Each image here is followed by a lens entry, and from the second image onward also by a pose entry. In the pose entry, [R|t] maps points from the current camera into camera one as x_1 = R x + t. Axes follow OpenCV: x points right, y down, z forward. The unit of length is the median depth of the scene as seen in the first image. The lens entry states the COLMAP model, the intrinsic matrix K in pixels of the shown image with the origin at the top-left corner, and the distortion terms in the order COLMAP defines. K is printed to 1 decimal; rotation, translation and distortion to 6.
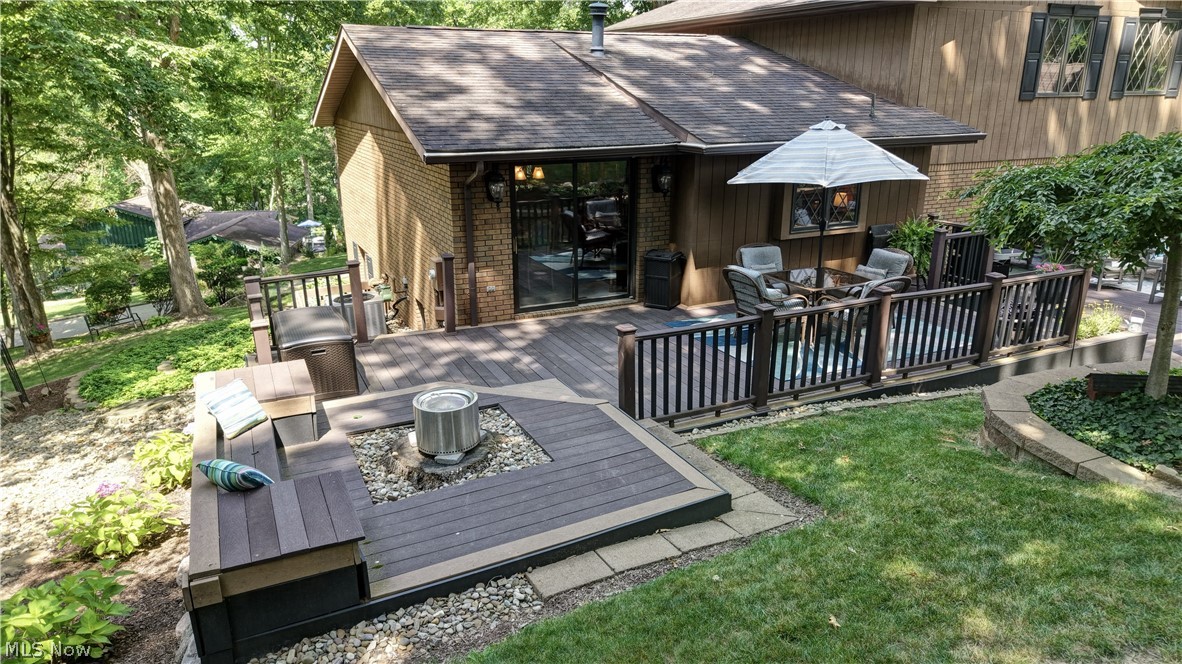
lens RADIAL K [[790.8, 0, 591.0], [0, 790.8, 332.0], [0, 0, 1]] dist [0.037854, -0.051362]
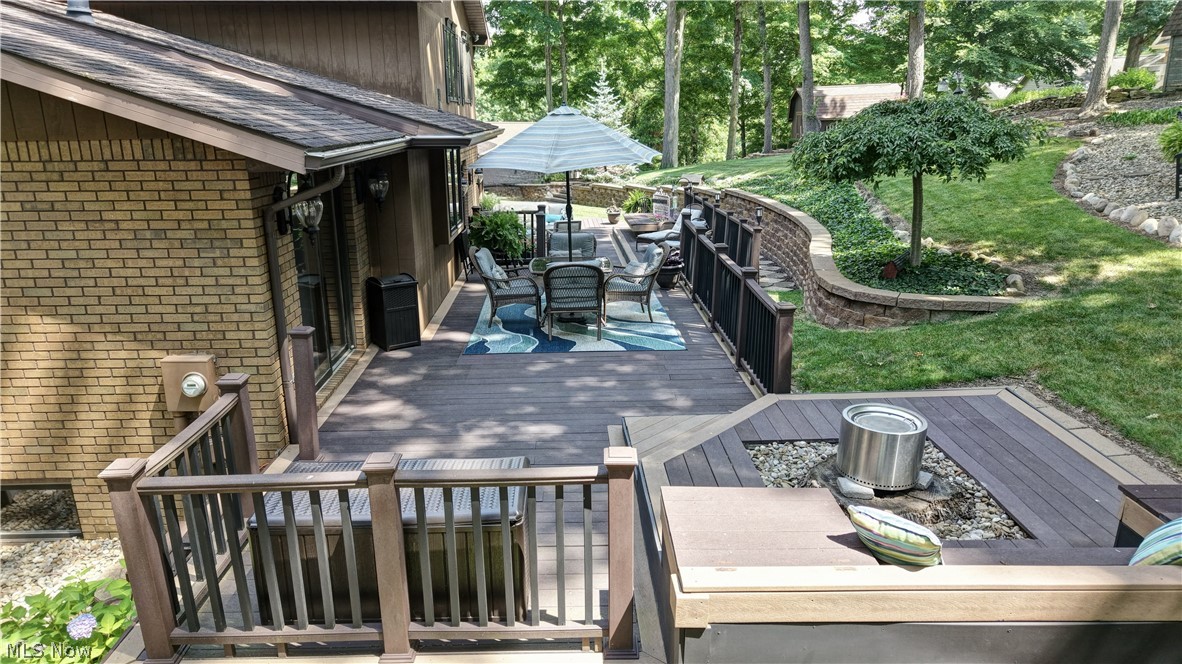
lens RADIAL K [[790.8, 0, 591.0], [0, 790.8, 332.0], [0, 0, 1]] dist [0.037854, -0.051362]
pose [[0.402910, -0.252732, 0.879653, -0.605378], [0.274863, 0.950165, 0.147094, -0.124911], [-0.872991, 0.182519, 0.452298, 0.520148]]
